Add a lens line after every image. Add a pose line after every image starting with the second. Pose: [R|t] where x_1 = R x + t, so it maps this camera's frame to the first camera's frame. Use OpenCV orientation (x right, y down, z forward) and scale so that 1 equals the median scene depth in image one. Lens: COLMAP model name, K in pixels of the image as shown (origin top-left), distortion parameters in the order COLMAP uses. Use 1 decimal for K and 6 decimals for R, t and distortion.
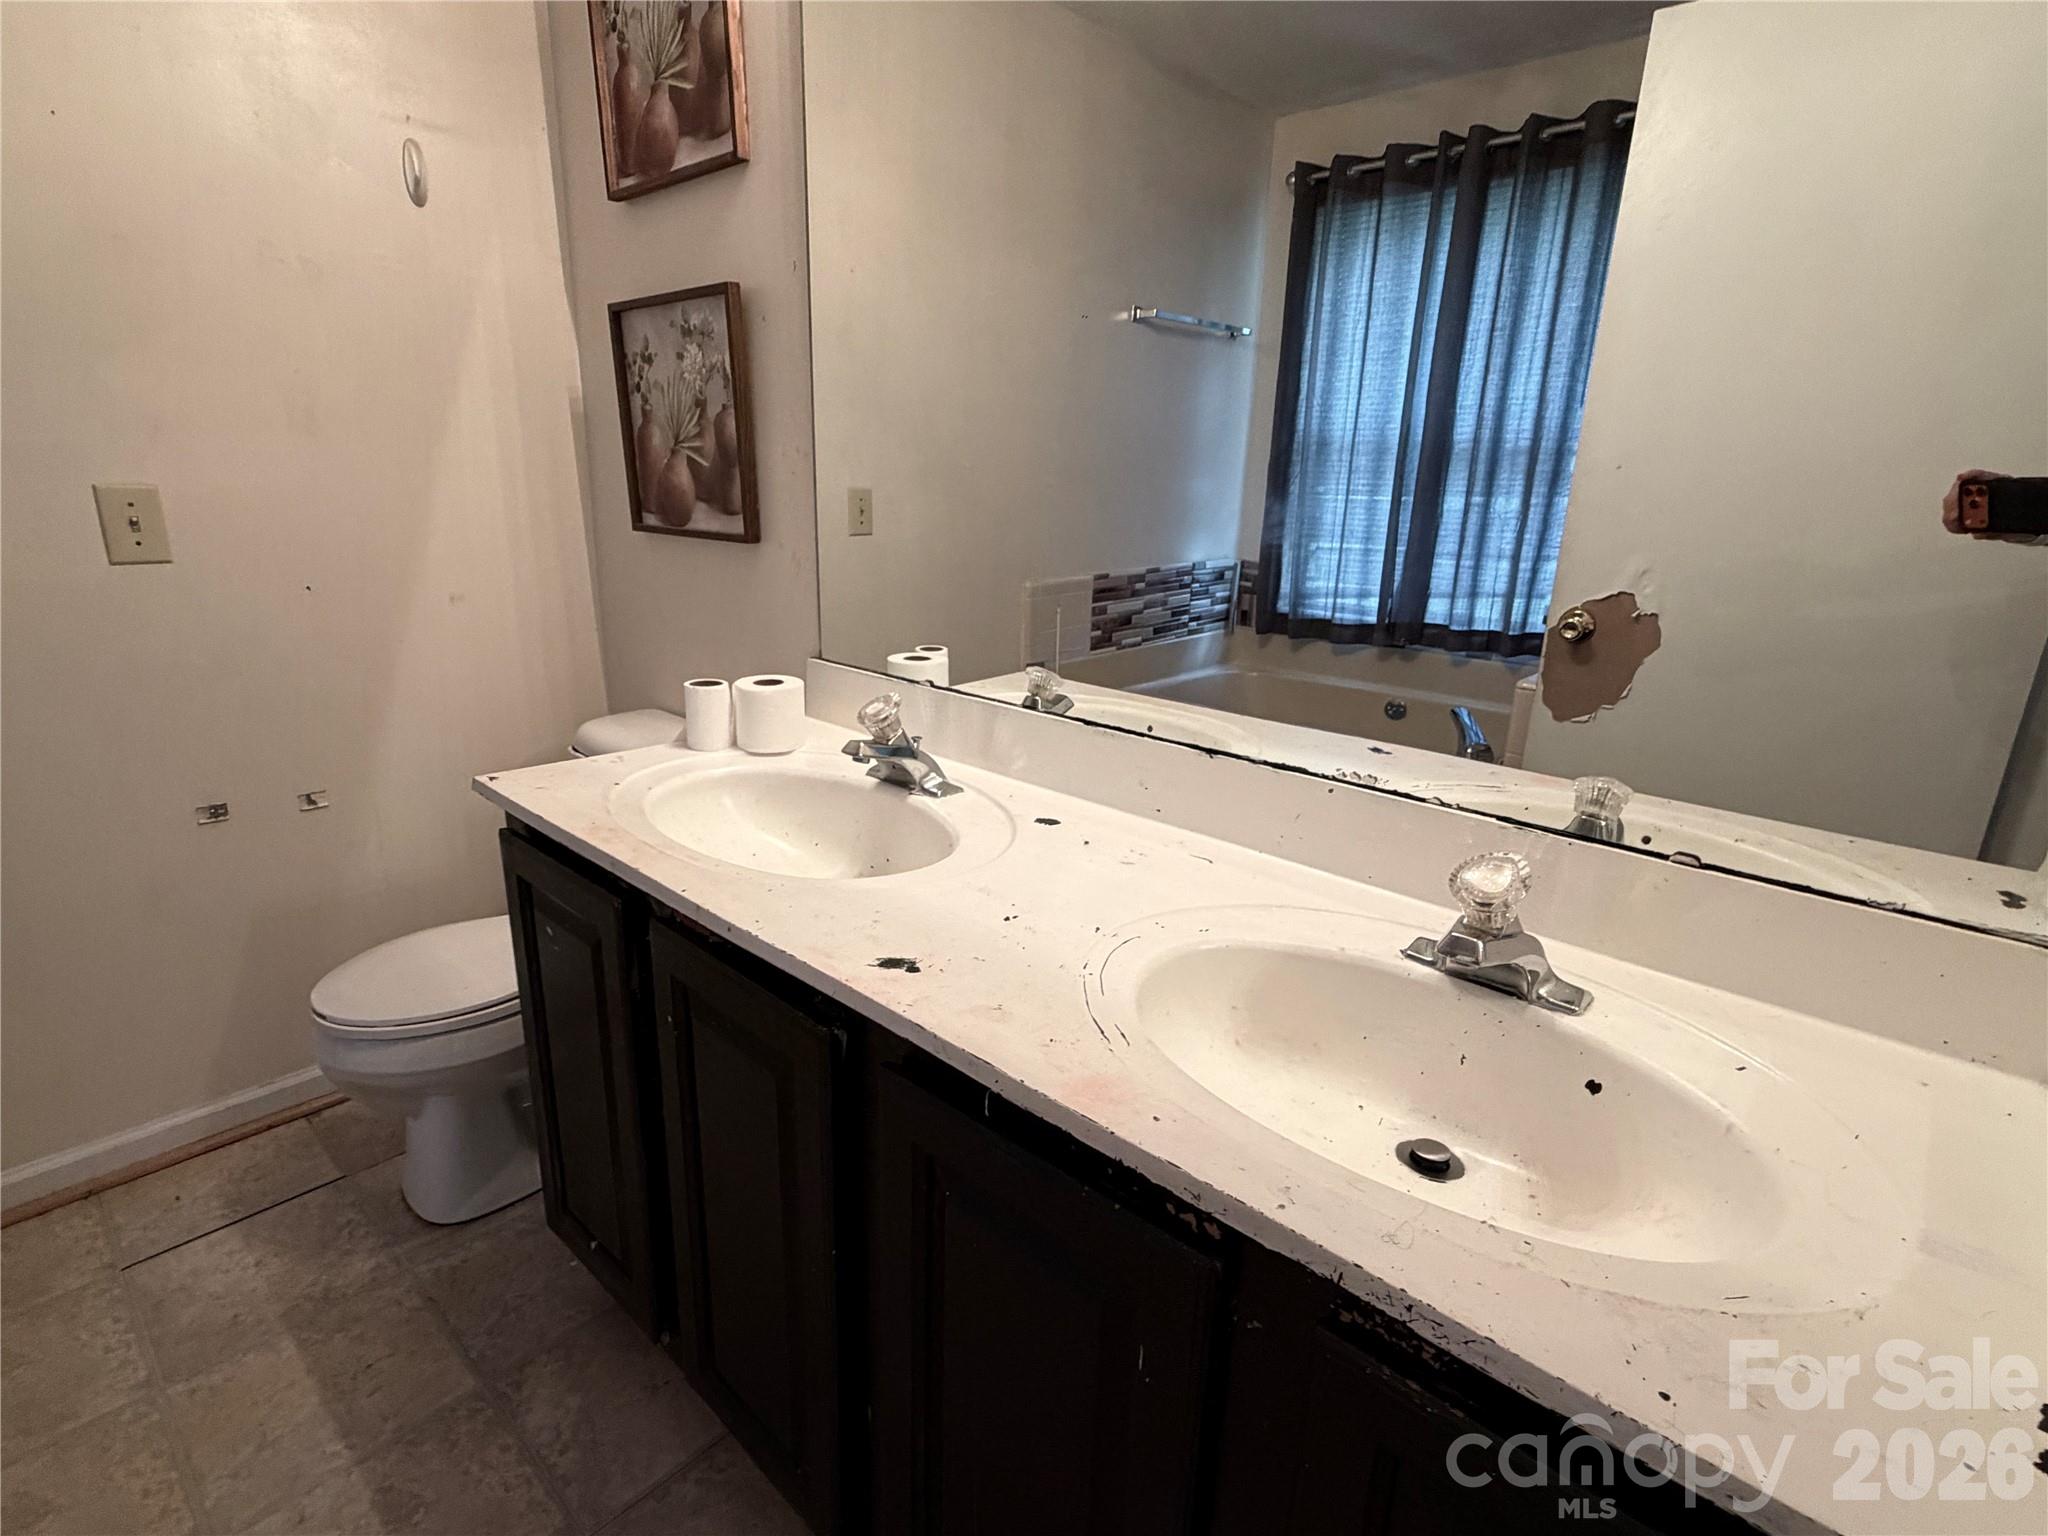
lens RADIAL K [[1007.4, 0, 1024.0], [0, 1007.4, 768.0], [0, 0, 1]] dist [-0.002914, -0.000534]
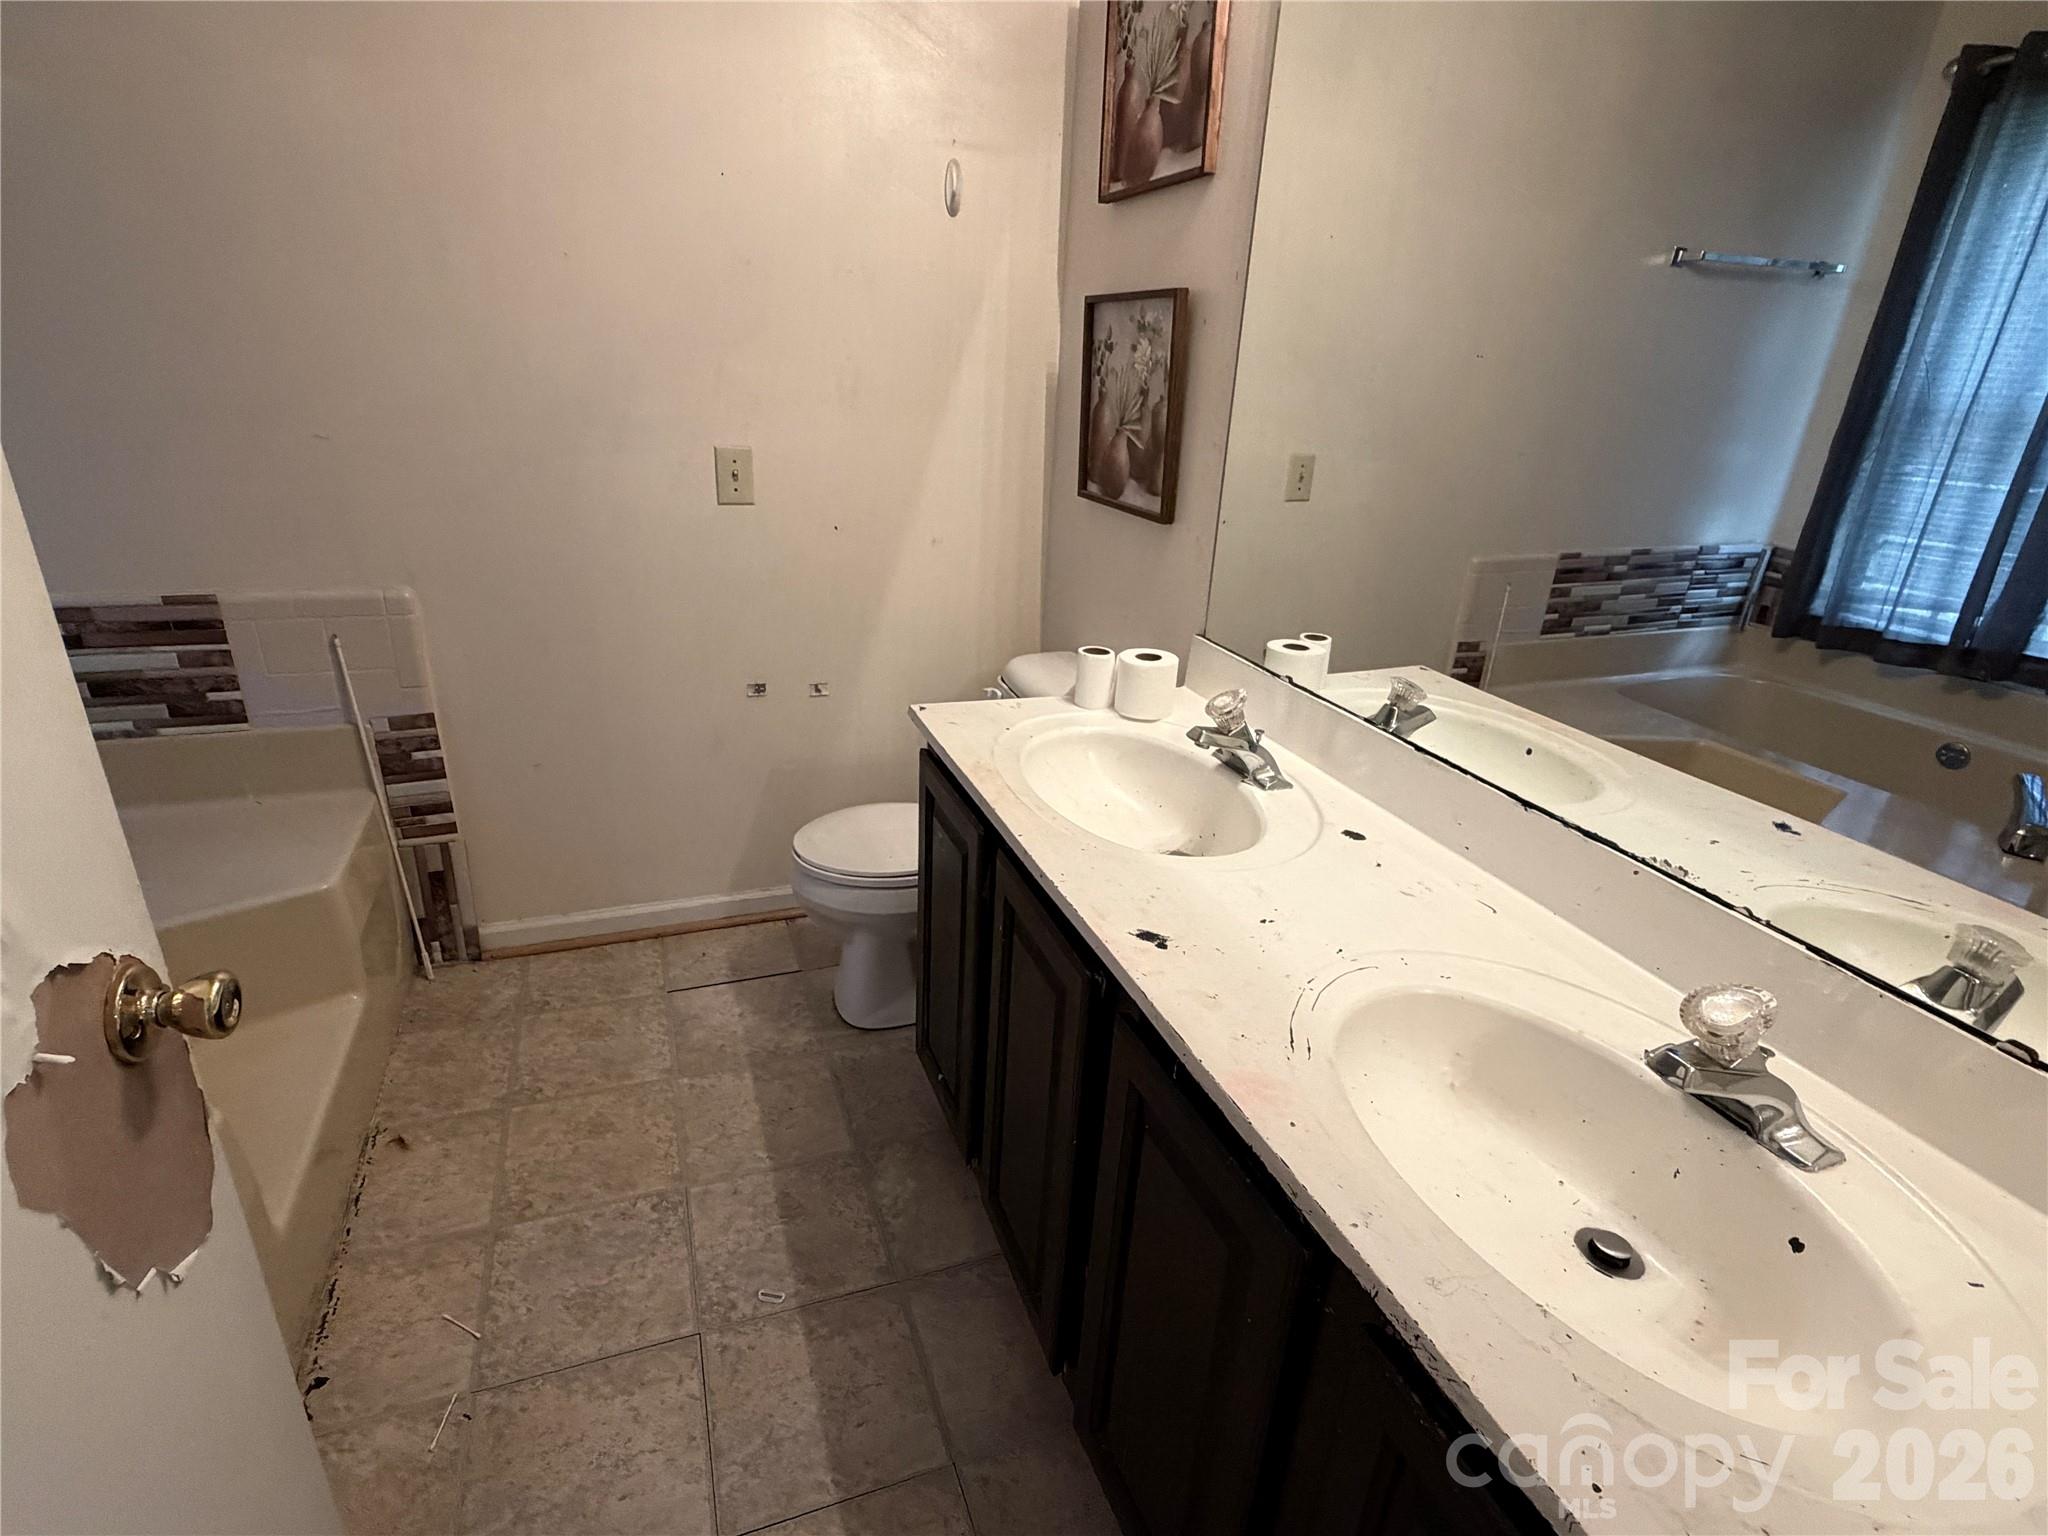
lens RADIAL K [[1015.2, 0, 1024.0], [0, 1015.2, 768.0], [0, 0, 1]] dist [-0.009382, -0.000211]
pose [[0.889310, 0.187037, -0.417306, 0.114067], [-0.151775, 0.981528, 0.116479, -0.068846], [0.431383, -0.040249, 0.901270, -0.091451]]
